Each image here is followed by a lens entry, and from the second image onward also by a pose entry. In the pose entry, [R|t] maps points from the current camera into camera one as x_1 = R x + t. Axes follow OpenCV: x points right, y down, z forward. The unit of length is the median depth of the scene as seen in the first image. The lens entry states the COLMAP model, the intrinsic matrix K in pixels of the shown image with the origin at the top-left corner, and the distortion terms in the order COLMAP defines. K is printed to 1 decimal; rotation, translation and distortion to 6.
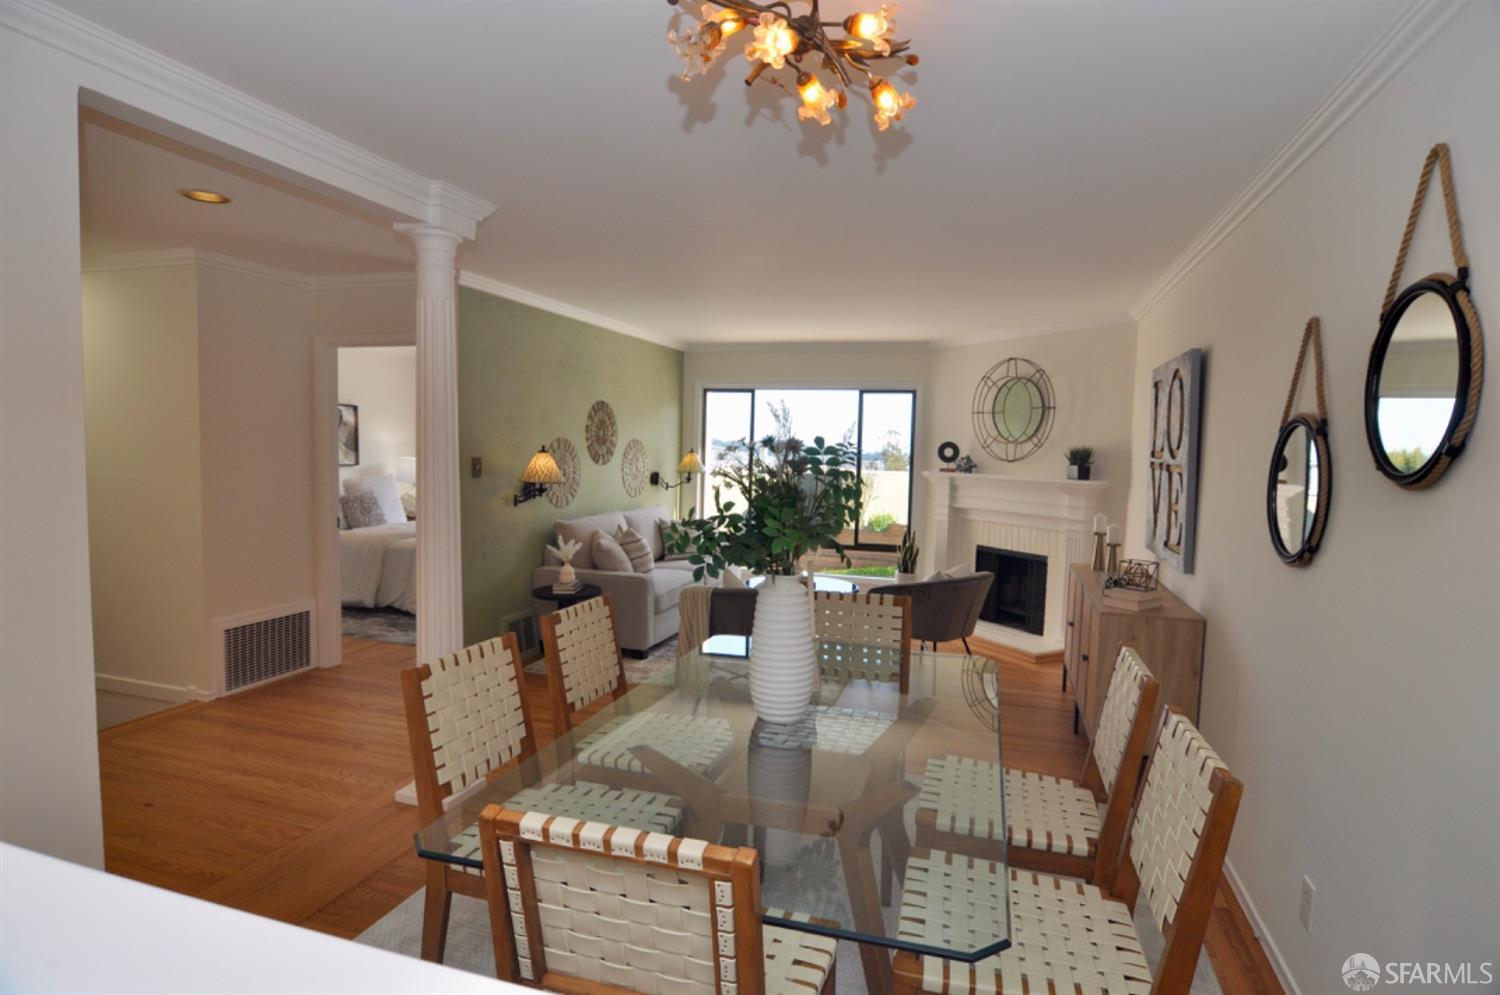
lens RADIAL K [[813.0, 0, 750.0], [0, 813.0, 497.5], [0, 0, 1]] dist [-0.008843, -0.001218]
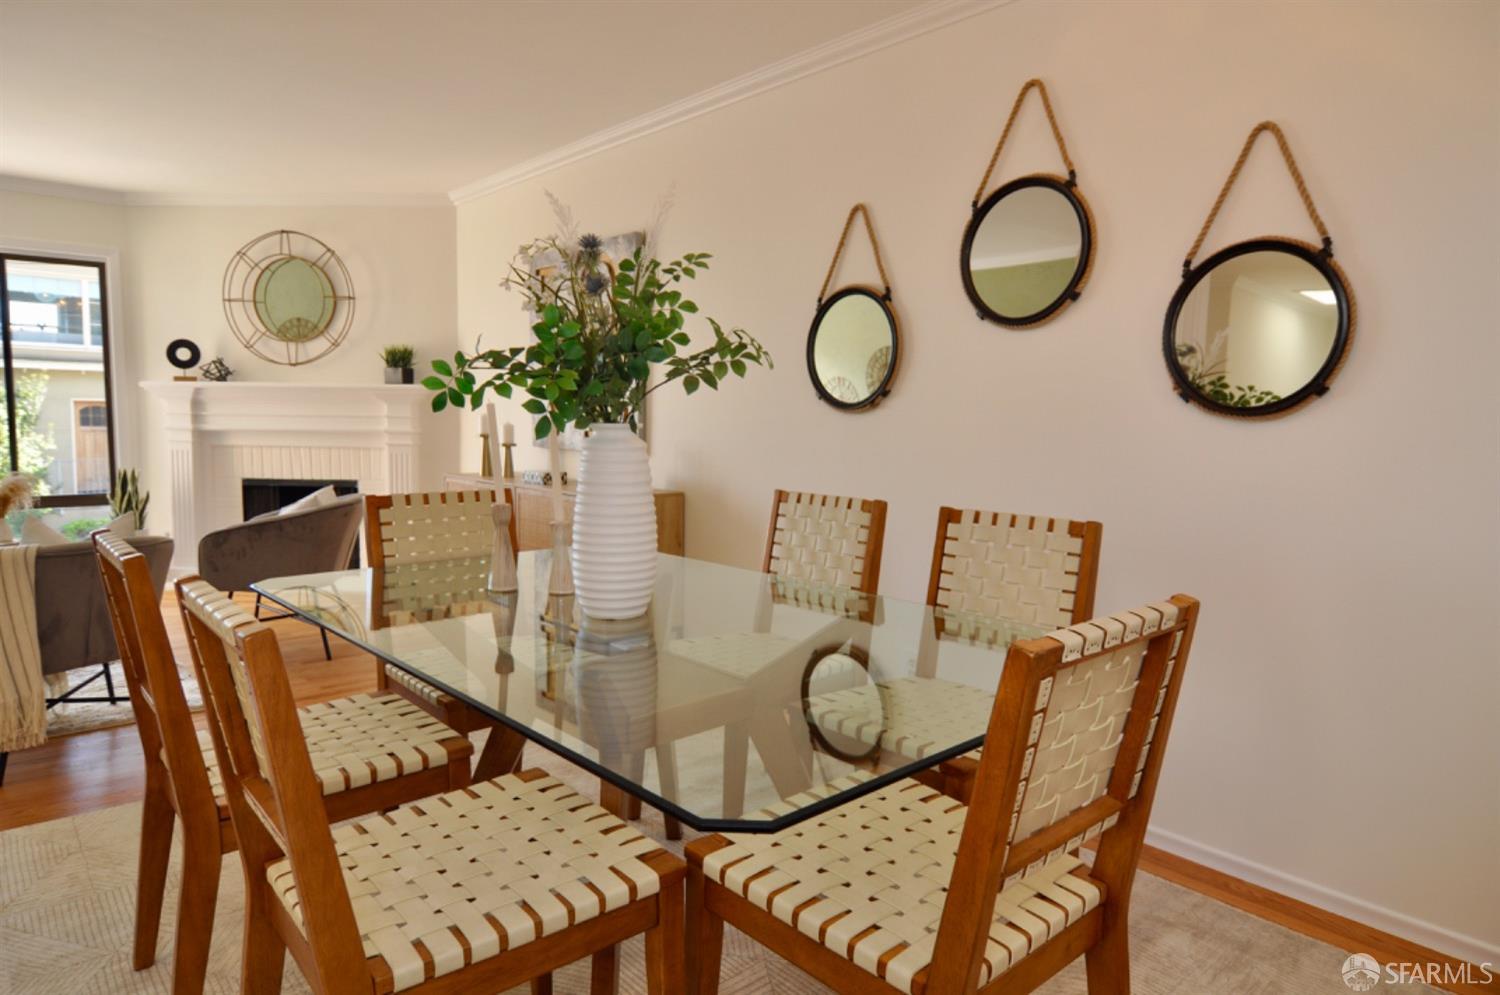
lens RADIAL K [[918.1, 0, 750.0], [0, 918.1, 497.5], [0, 0, 1]] dist [-0.002308, -0.001473]
pose [[0.514353, -0.093205, 0.852498, -0.209642], [0.055368, 0.995612, 0.075446, 0.038654], [-0.855789, 0.008395, 0.517257, 0.163835]]
